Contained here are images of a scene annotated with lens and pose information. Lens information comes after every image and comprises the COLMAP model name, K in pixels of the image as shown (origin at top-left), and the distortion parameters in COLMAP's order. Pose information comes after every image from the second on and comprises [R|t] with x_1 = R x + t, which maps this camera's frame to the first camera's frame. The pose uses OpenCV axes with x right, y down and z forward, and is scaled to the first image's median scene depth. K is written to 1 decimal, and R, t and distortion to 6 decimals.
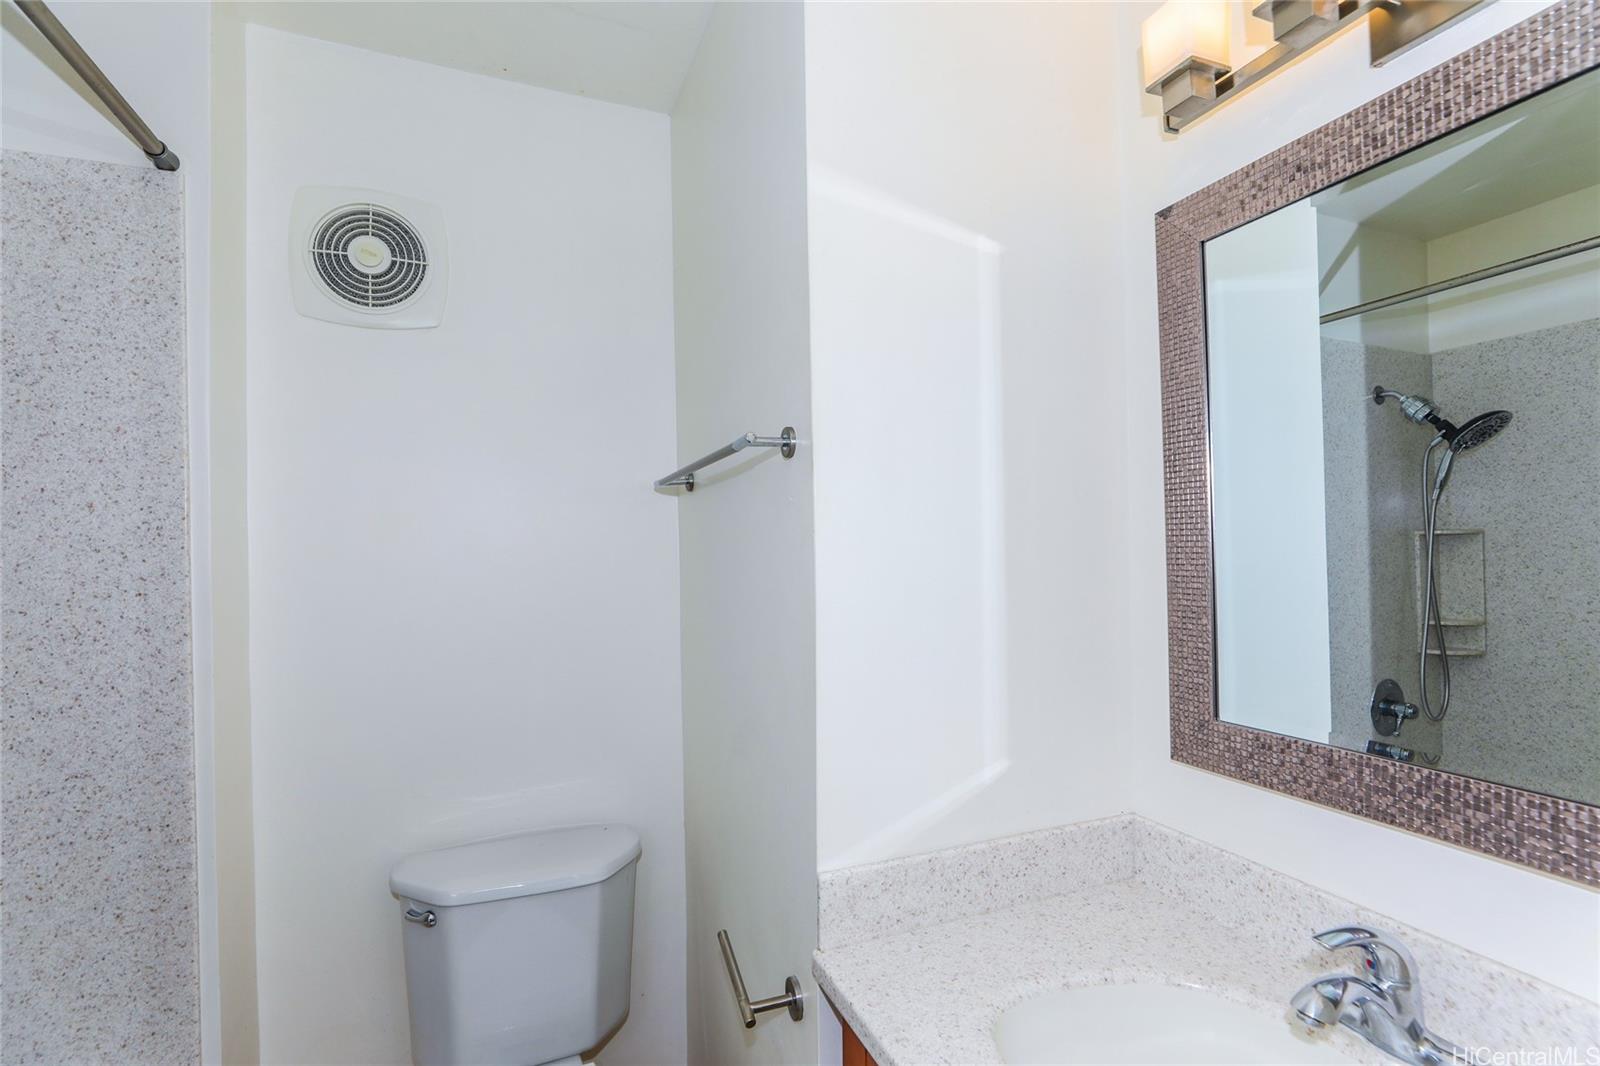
lens RADIAL K [[729.3, 0, 803.6], [0, 729.3, 541.4], [0, 0, 1]] dist [-0.031967, 0.014462]
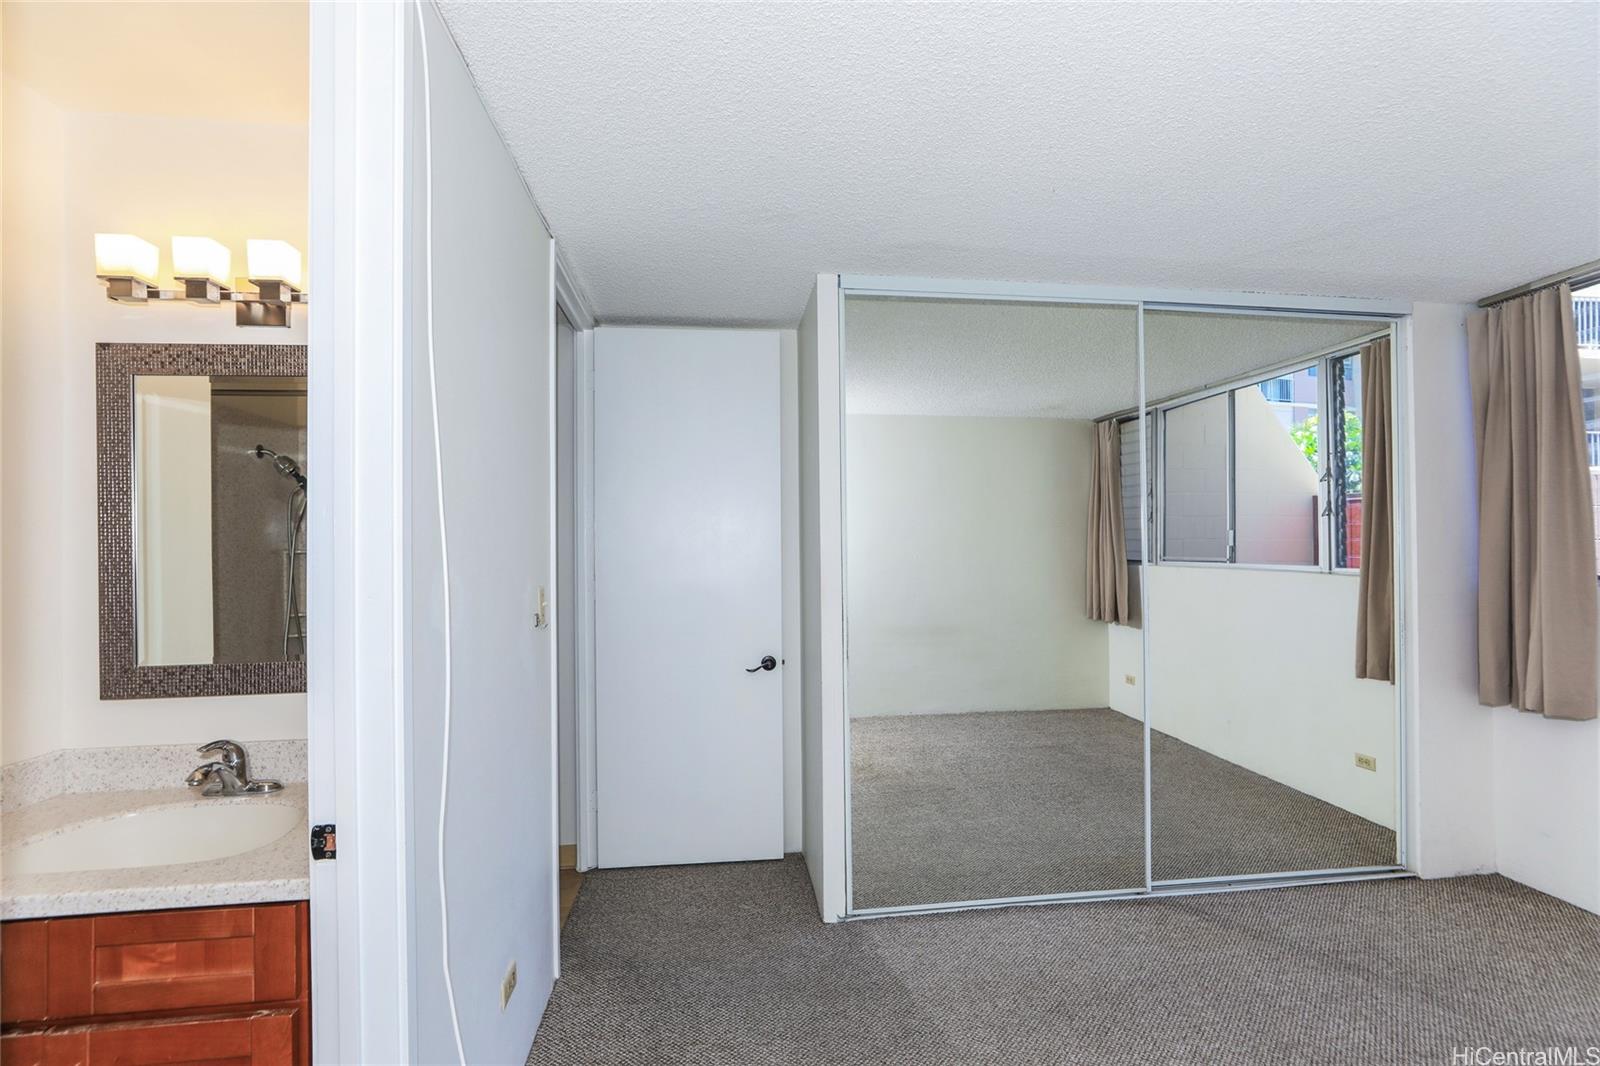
lens RADIAL K [[729.3, 0, 803.6], [0, 729.3, 541.4], [0, 0, 1]] dist [-0.031967, 0.014462]
pose [[0.262998, 0.021856, 0.964549, -0.644877], [-0.000012, 0.999743, -0.022650, -0.000011], [-0.964796, 0.005945, 0.262931, -0.948762]]
